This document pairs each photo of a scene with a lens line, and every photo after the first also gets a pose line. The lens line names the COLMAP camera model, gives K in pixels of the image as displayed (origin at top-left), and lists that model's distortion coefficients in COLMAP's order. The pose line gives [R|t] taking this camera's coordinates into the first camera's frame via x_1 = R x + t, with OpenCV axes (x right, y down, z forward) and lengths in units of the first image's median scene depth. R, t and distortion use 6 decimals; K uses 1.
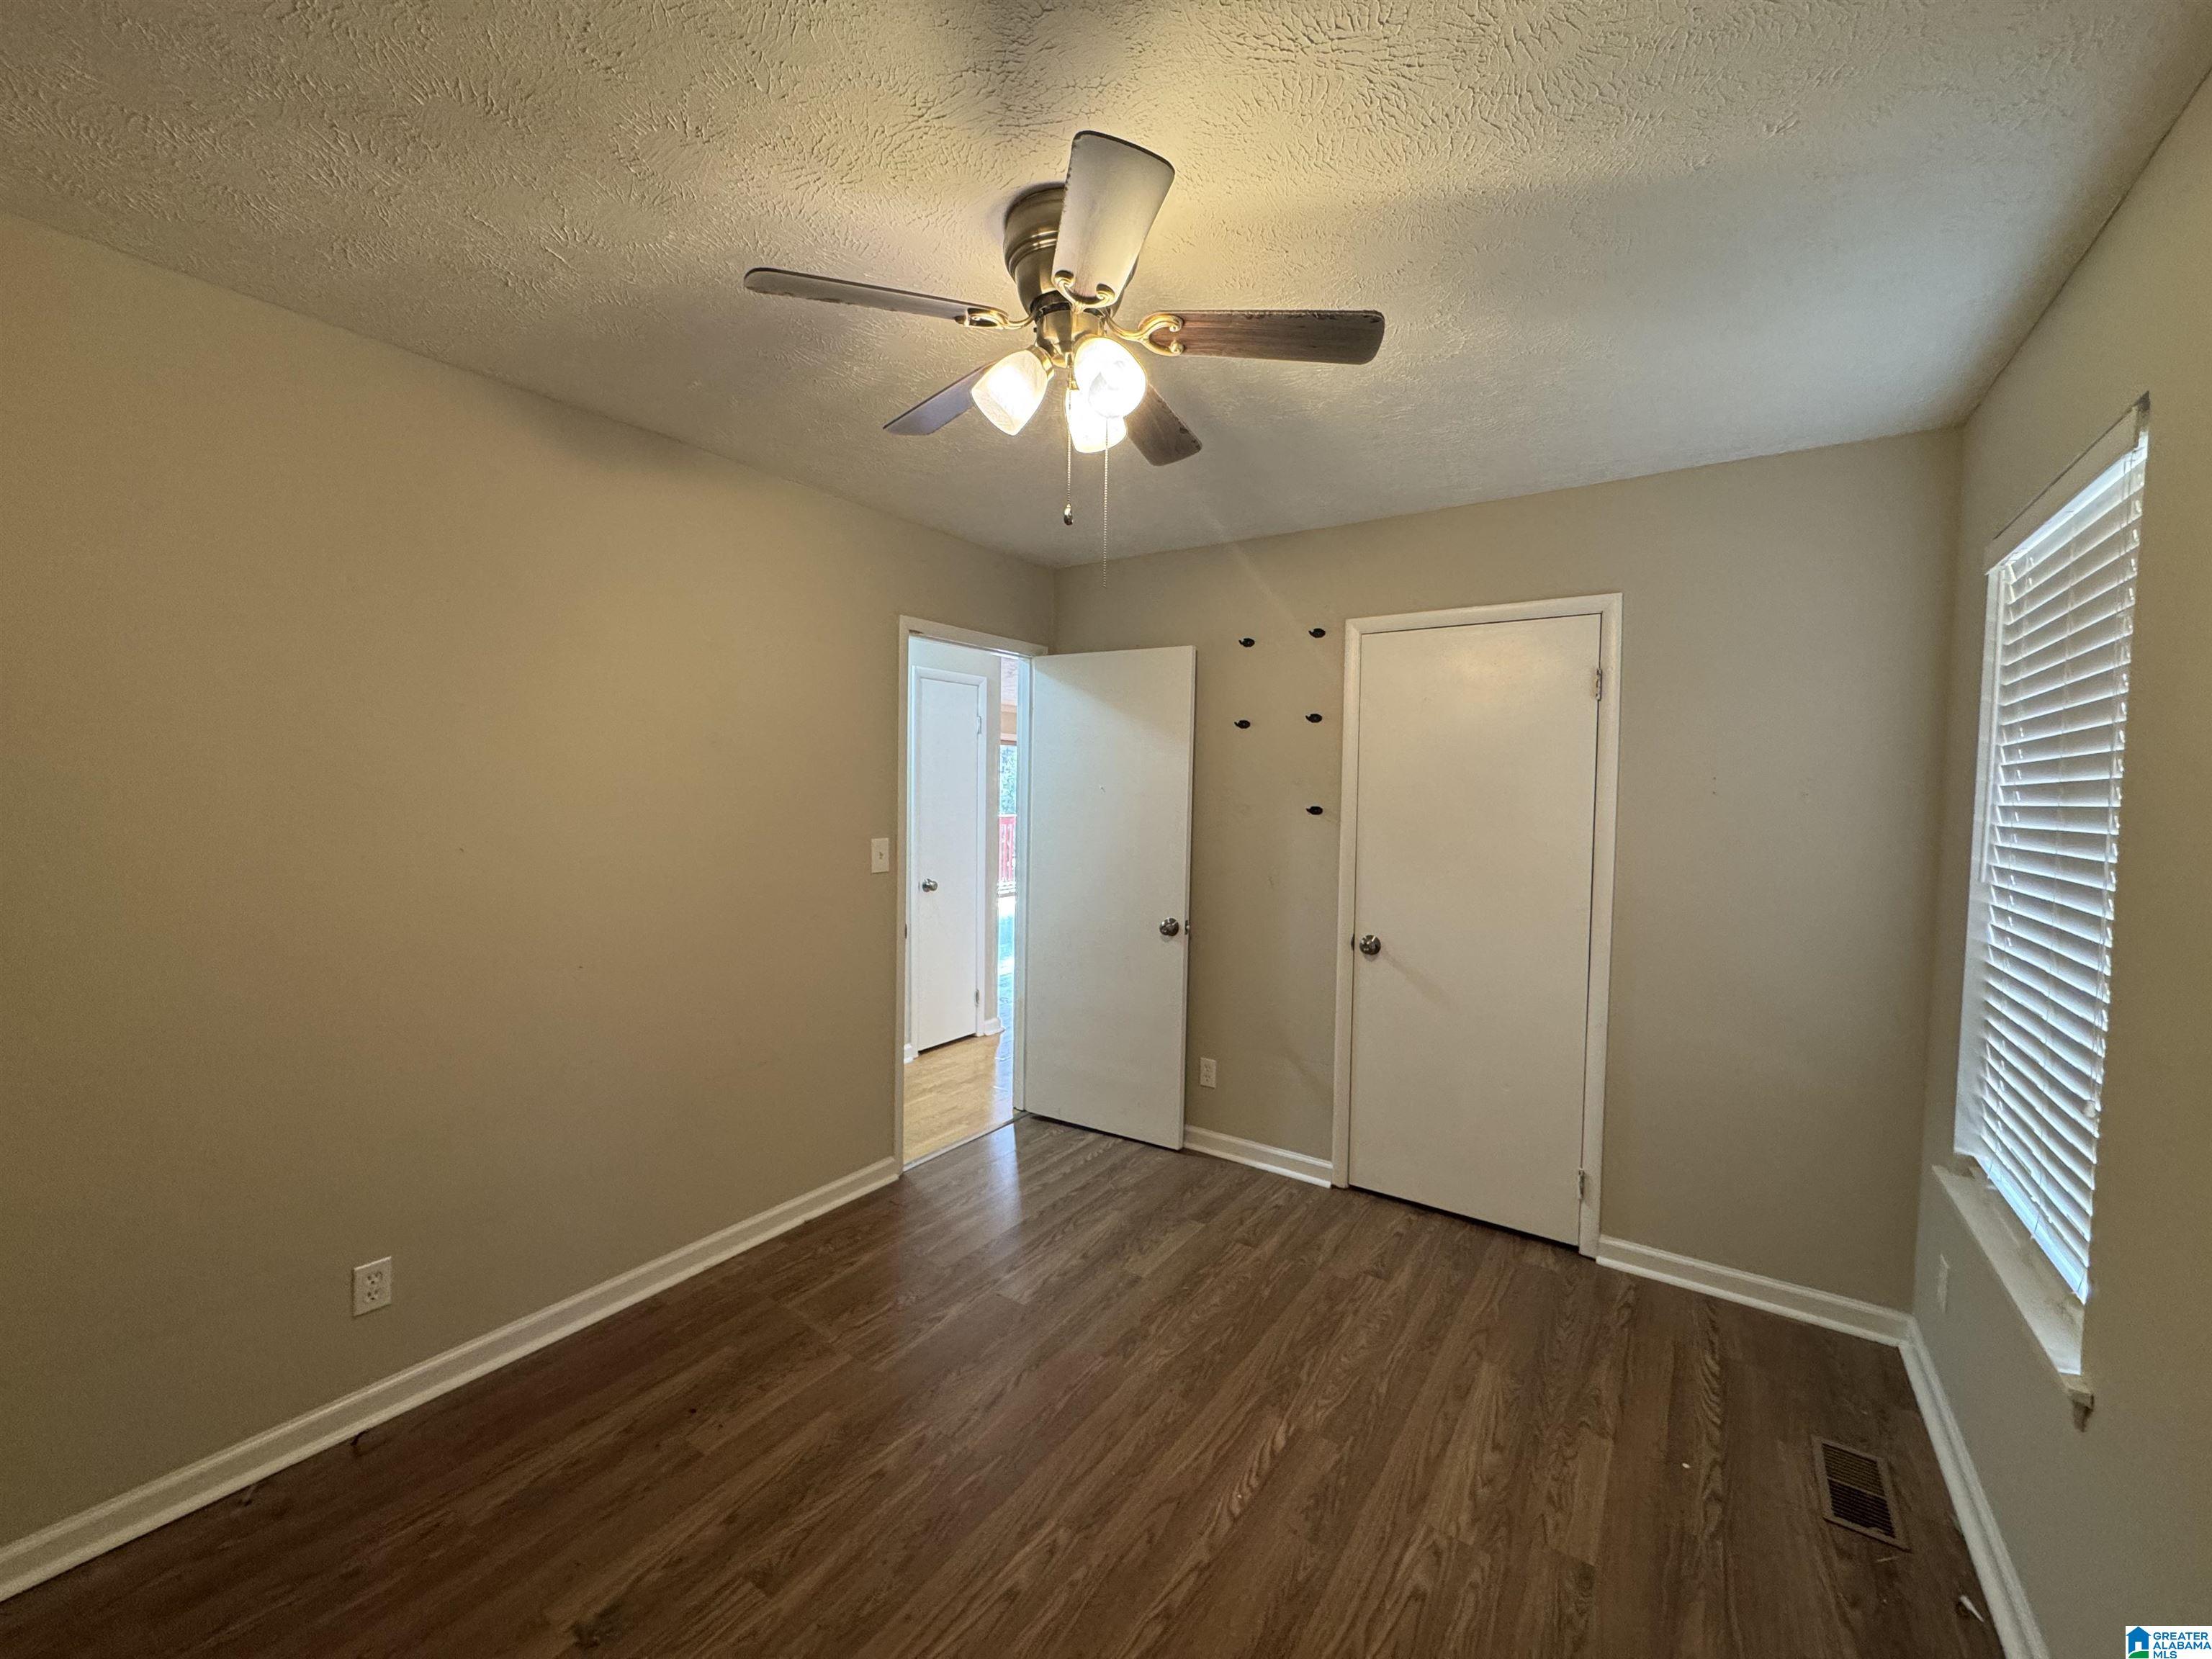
lens RADIAL K [[884.9, 0, 1103.8], [0, 884.9, 826.5], [0, 0, 1]] dist [-0.004819, 0.000677]
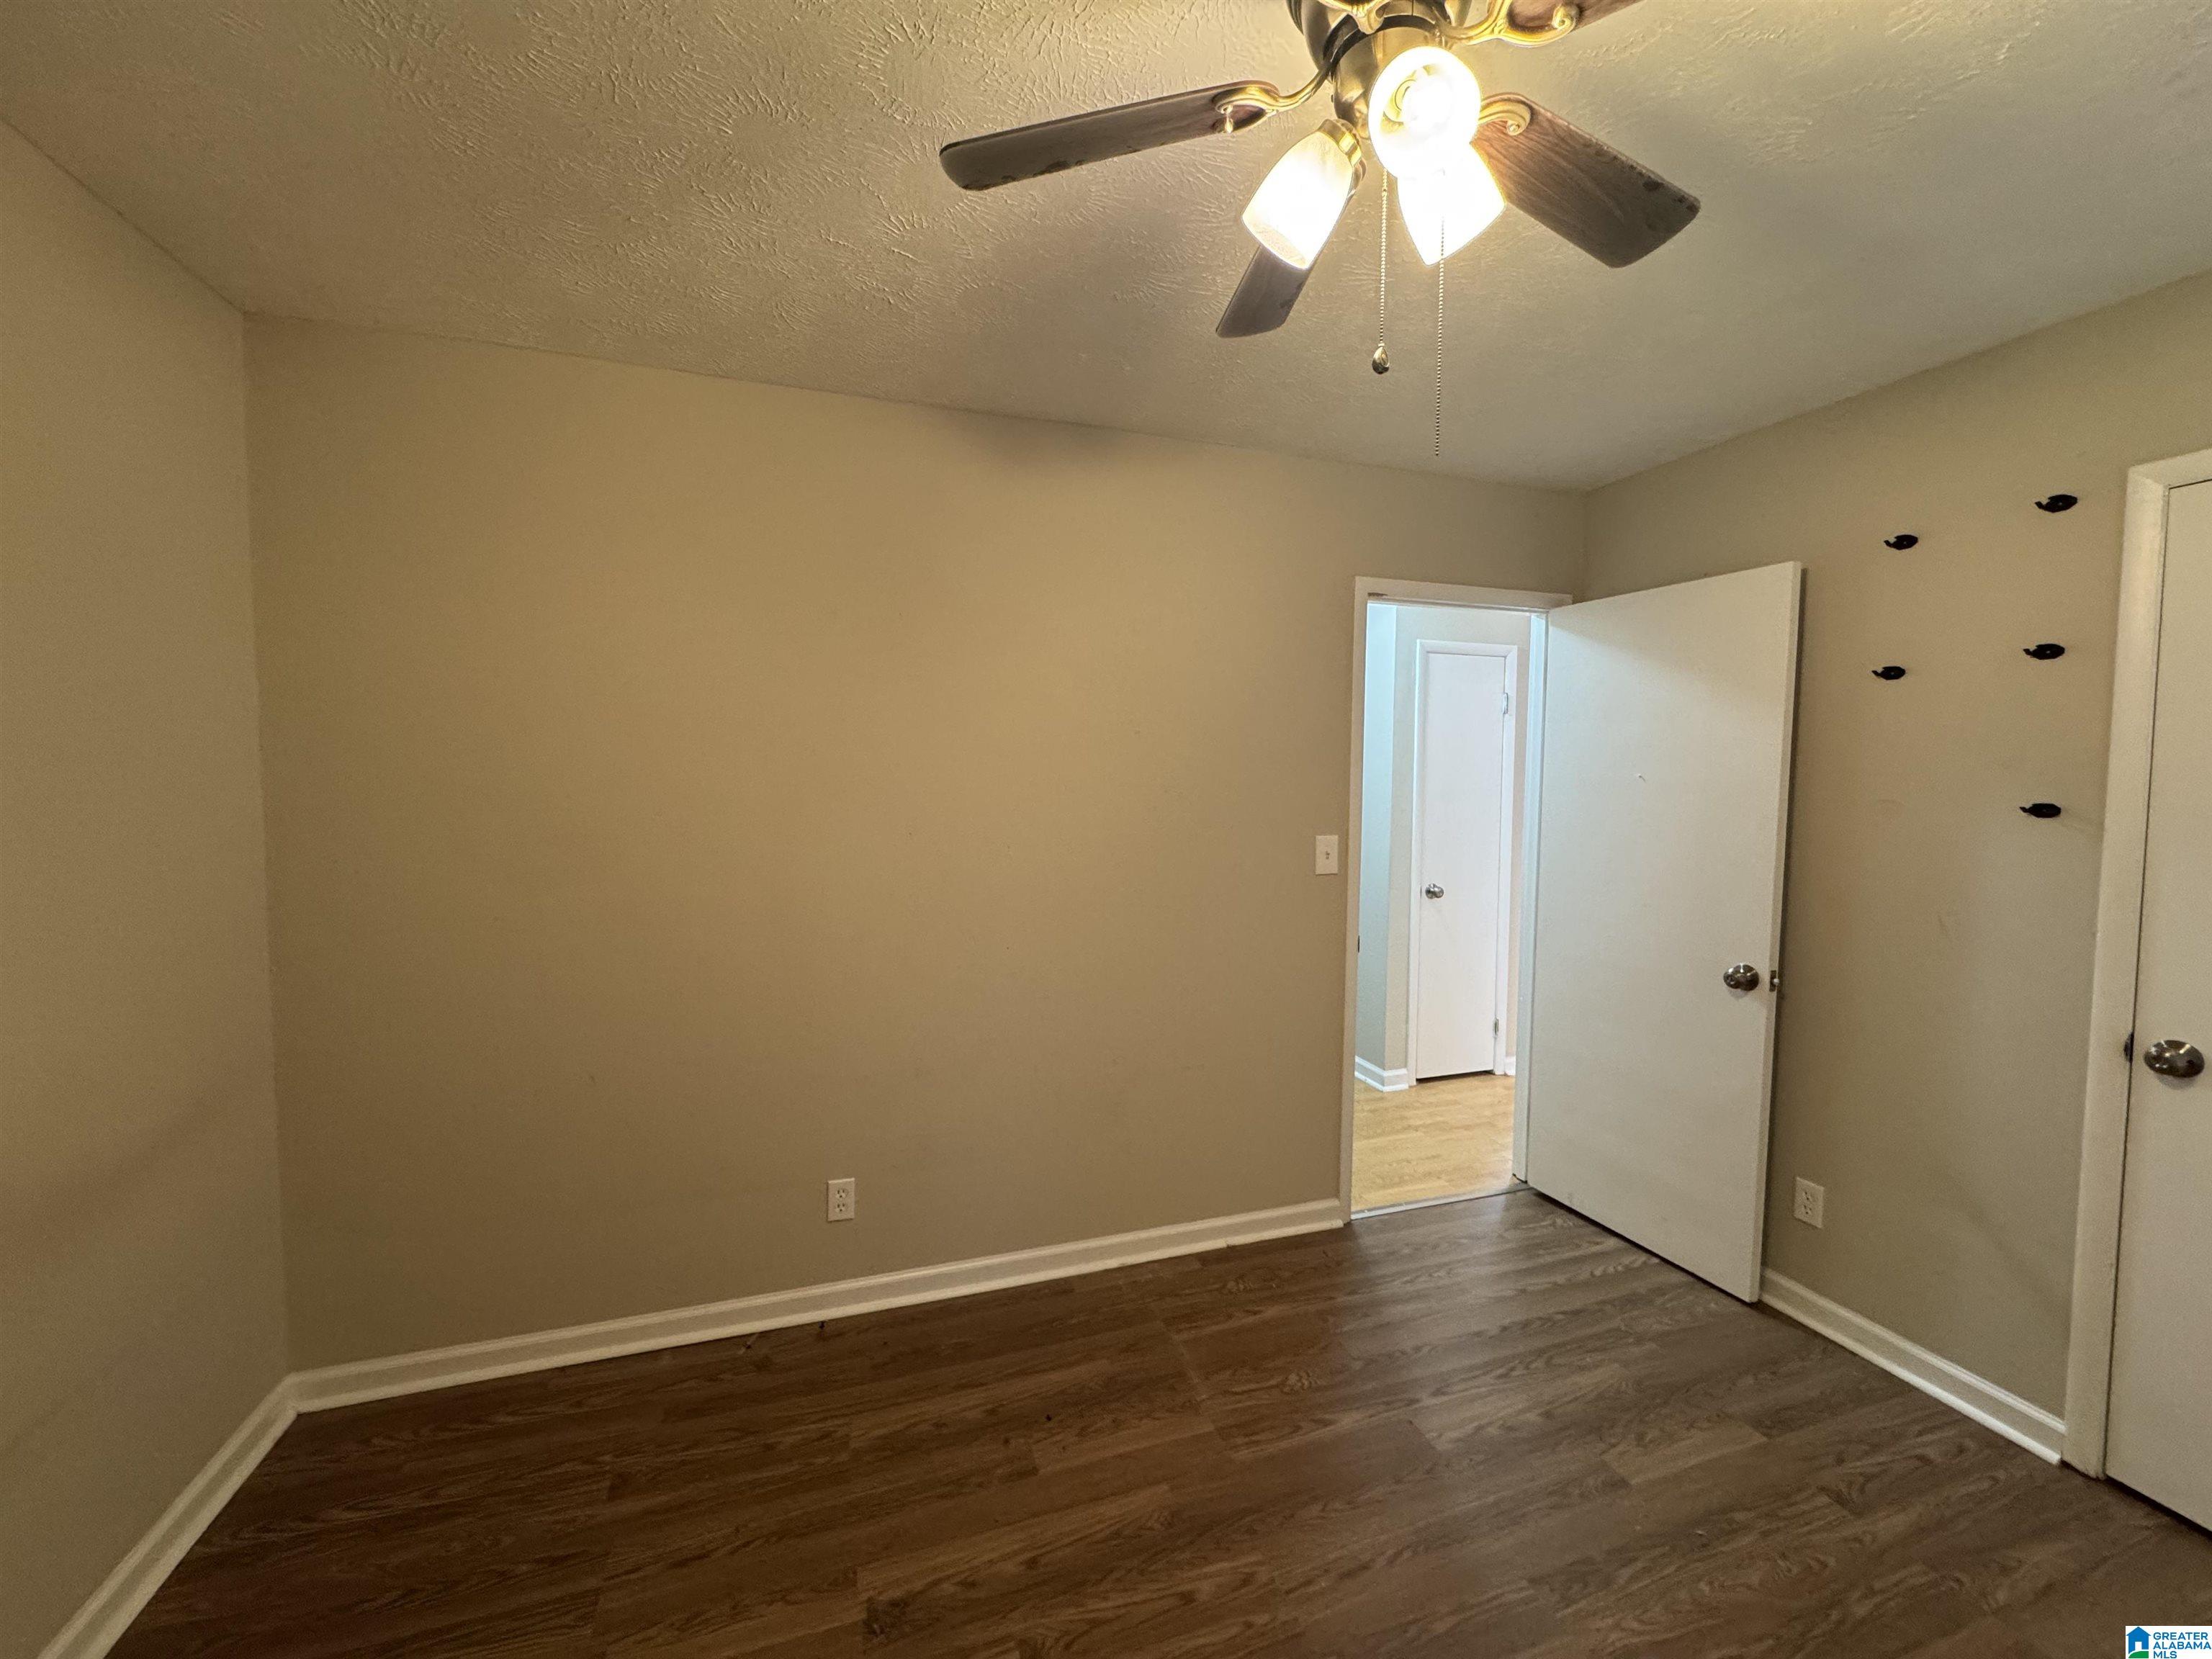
lens RADIAL K [[883.1, 0, 1101.7], [0, 883.1, 826.0], [0, 0, 1]] dist [-0.001678, -0.000090]
pose [[0.796649, 0.024022, -0.603965, 0.110565], [-0.021201, 0.999706, 0.011797, -0.001825], [0.604071, 0.003406, 0.796923, 0.188295]]
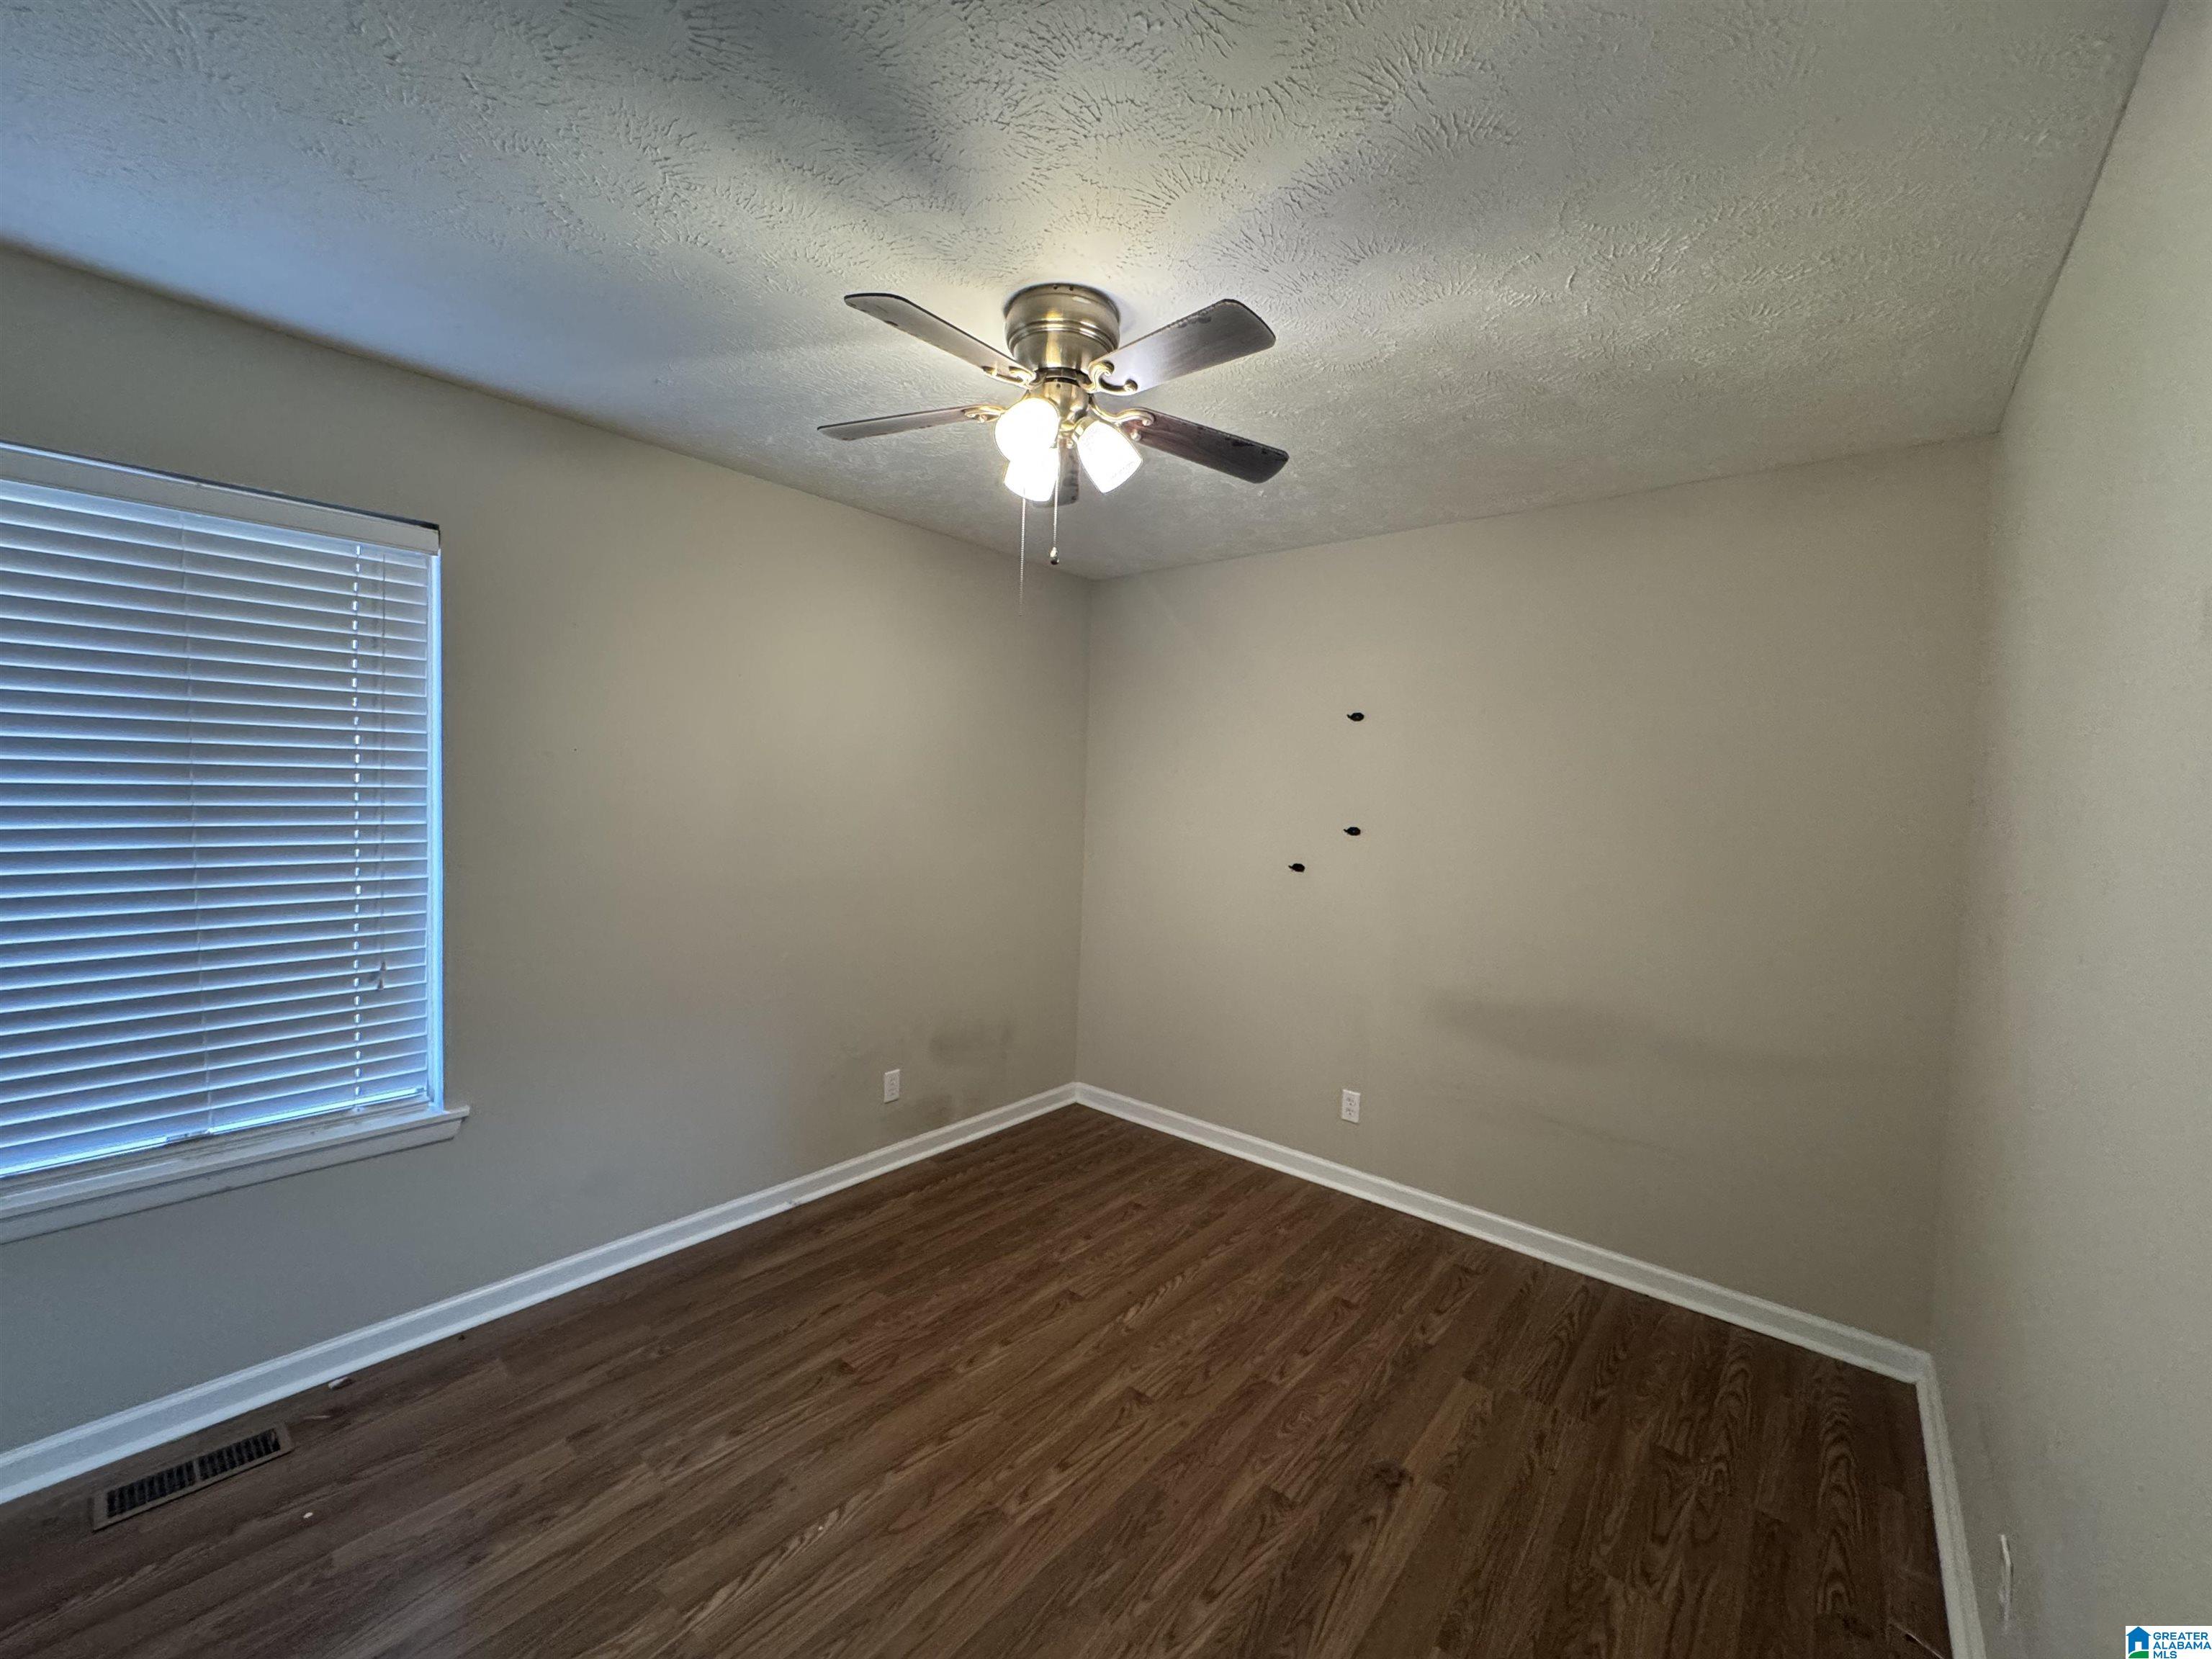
lens RADIAL K [[884.9, 0, 1103.8], [0, 884.9, 826.5], [0, 0, 1]] dist [-0.004819, 0.000677]
pose [[-0.994444, -0.051686, 0.091709, -0.127174], [-0.043408, 0.994989, 0.090071, -0.058244], [-0.095904, 0.085589, -0.991704, 1.193036]]
